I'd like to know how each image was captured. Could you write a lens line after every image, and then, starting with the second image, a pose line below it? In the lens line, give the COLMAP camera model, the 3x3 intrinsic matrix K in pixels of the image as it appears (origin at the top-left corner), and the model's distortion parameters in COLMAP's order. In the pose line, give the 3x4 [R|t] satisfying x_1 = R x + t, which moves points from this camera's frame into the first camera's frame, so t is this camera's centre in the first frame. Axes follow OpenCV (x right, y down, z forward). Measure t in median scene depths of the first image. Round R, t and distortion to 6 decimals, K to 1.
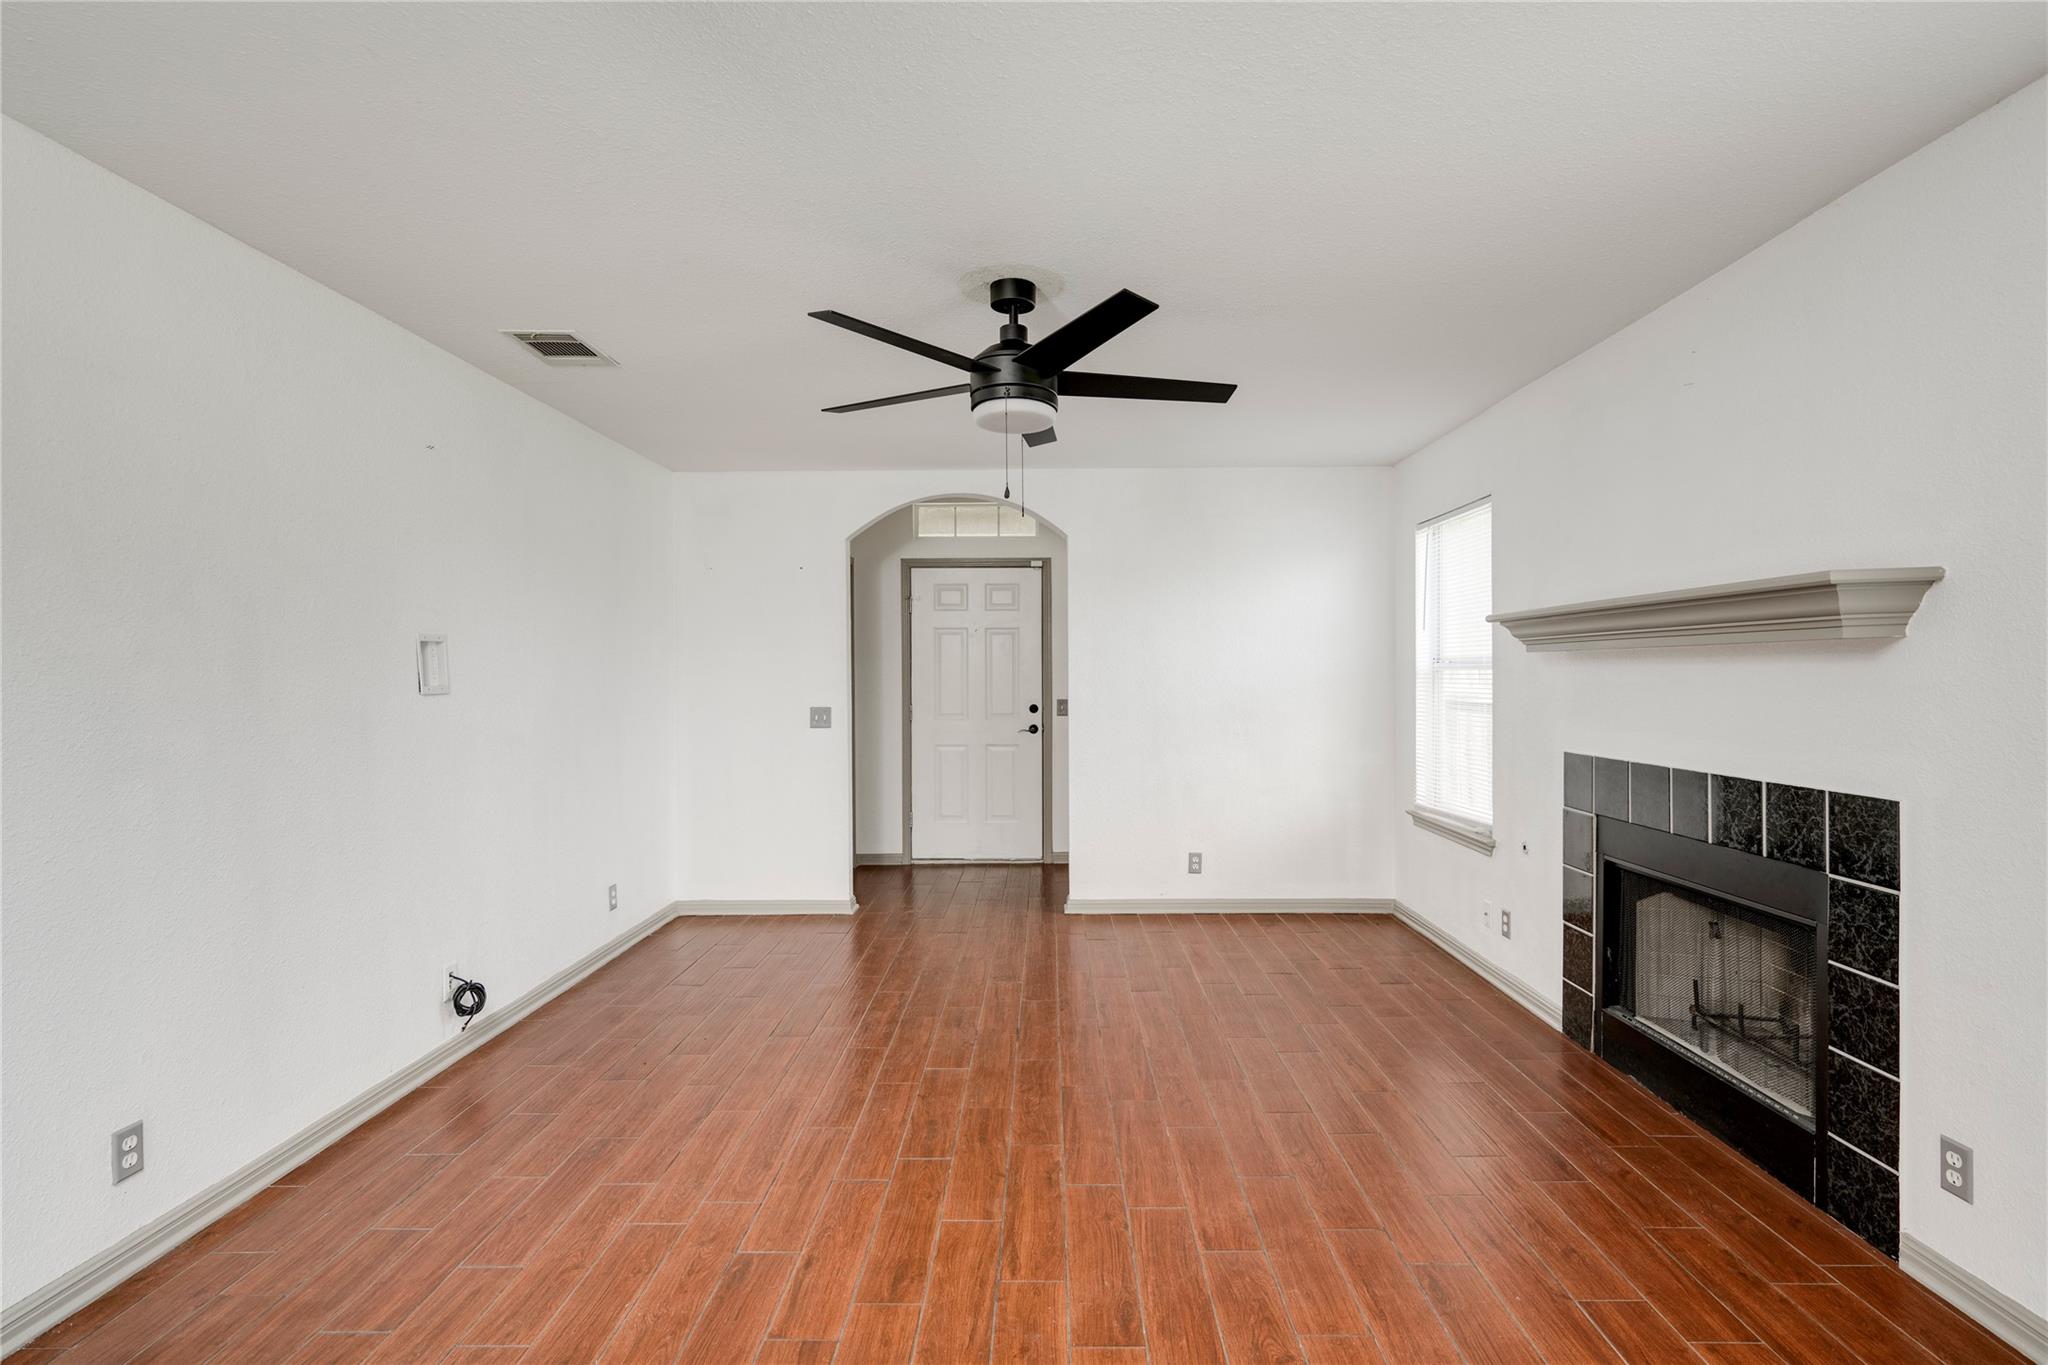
lens RADIAL K [[944.9, 0, 1030.6], [0, 944.9, 676.8], [0, 0, 1]] dist [0.001356, -0.000171]
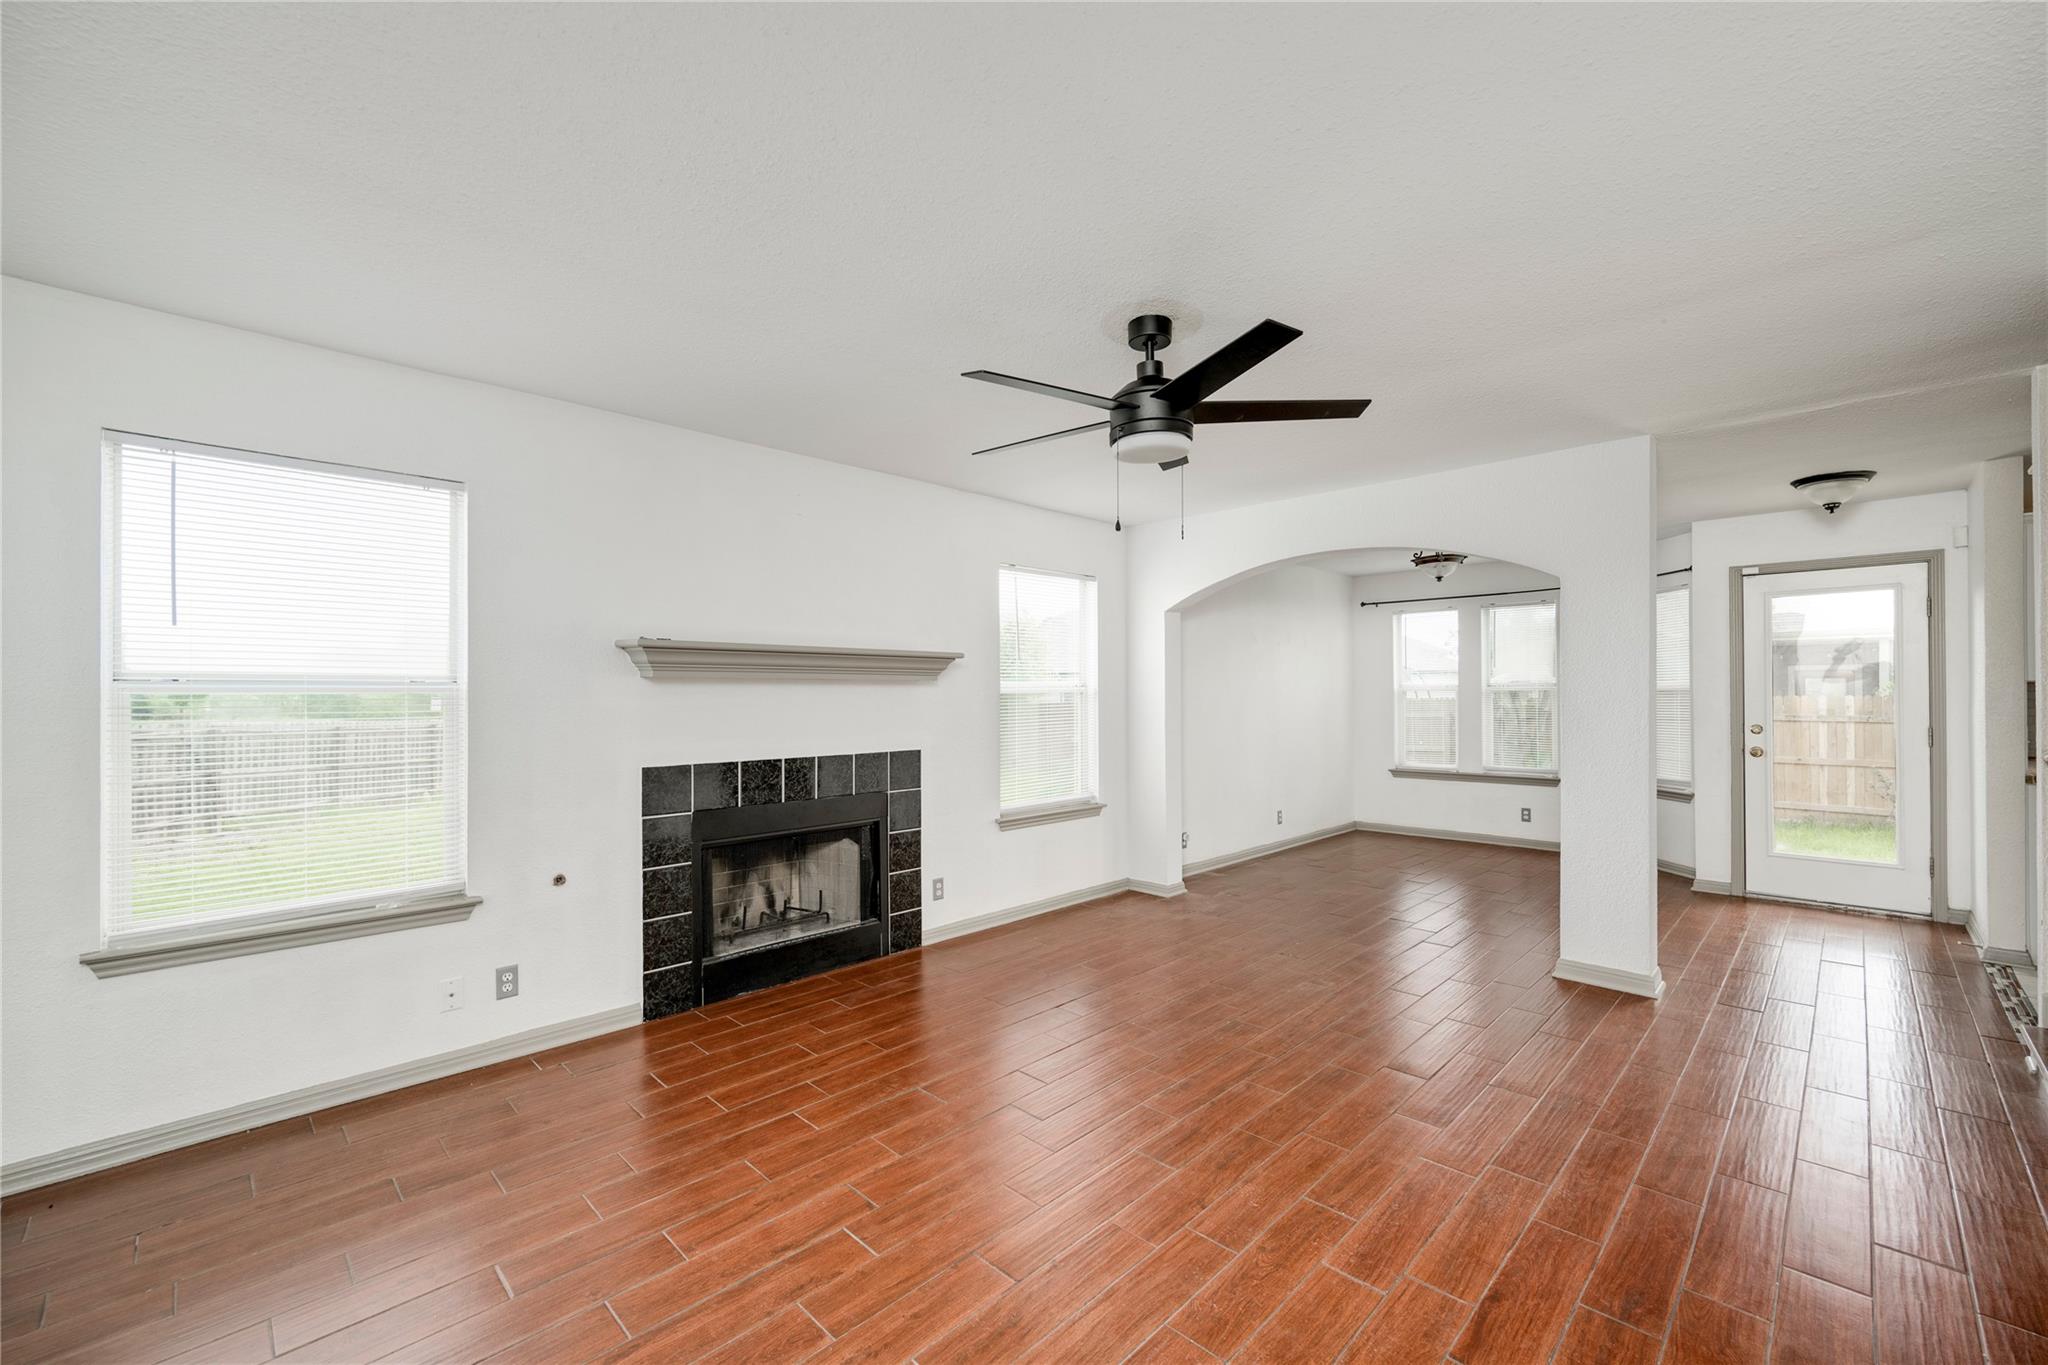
lens RADIAL K [[832.8, 0, 1029.8], [0, 832.8, 689.5], [0, 0, 1]] dist [0.000601, -0.000604]
pose [[-0.712881, 0.011838, 0.701185, -0.599902], [0.008772, 0.999930, -0.007963, -0.000360], [-0.701230, 0.000474, -0.712935, 1.859849]]
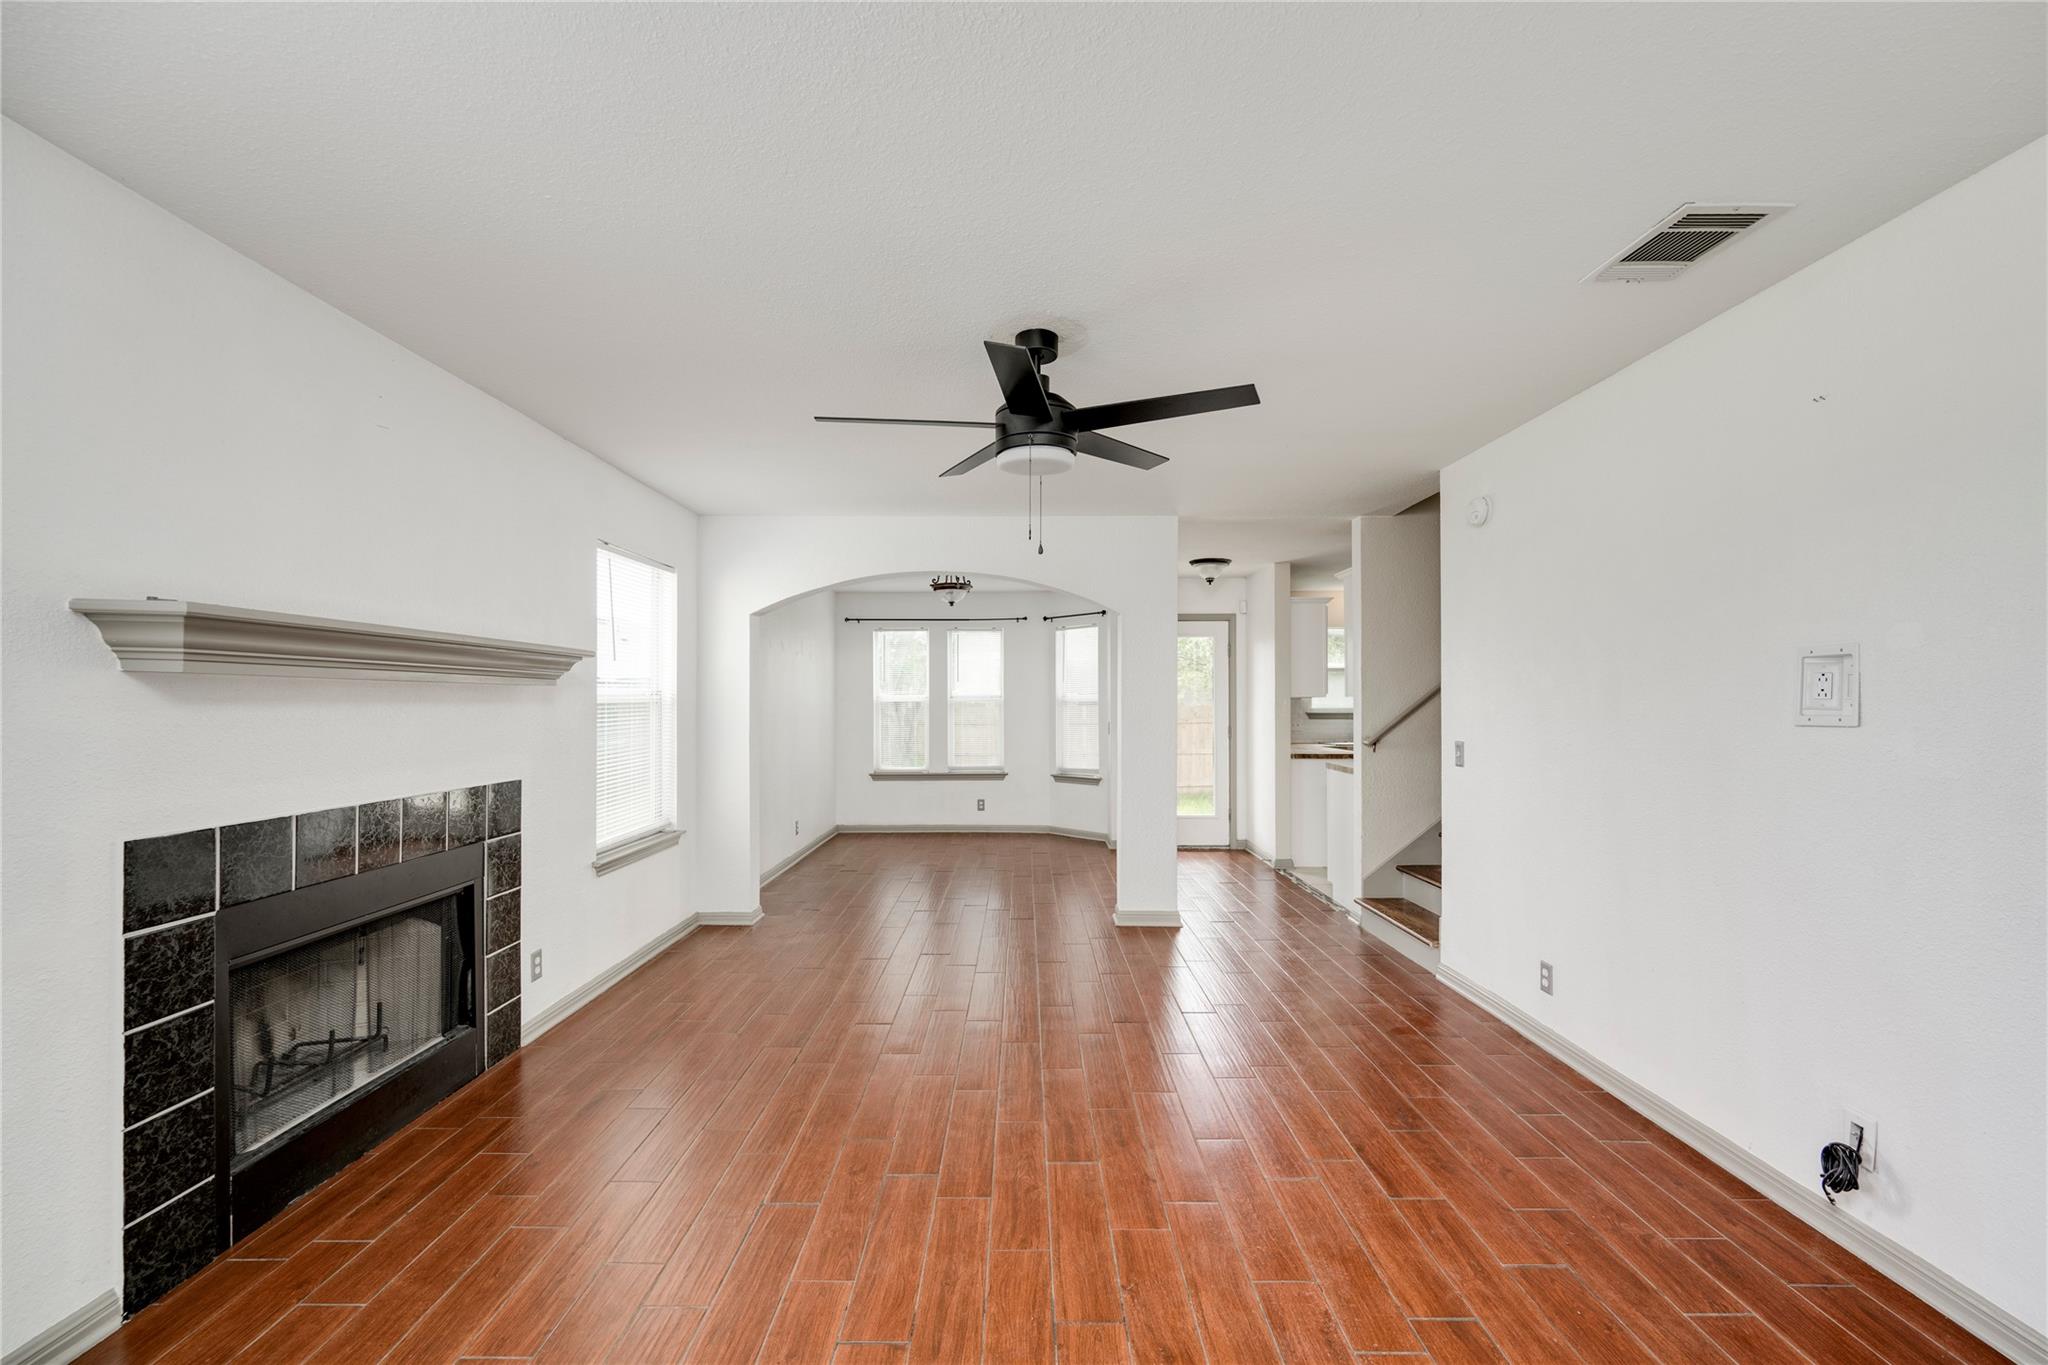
lens RADIAL K [[832.8, 0, 1002.4], [0, 832.8, 690.8], [0, 0, 1]] dist [0.000601, -0.000604]
pose [[-0.999947, 0.006407, 0.007997, 0.015823], [0.006313, 0.999912, -0.011667, -0.006949], [-0.008071, -0.011616, -0.999900, 2.048659]]
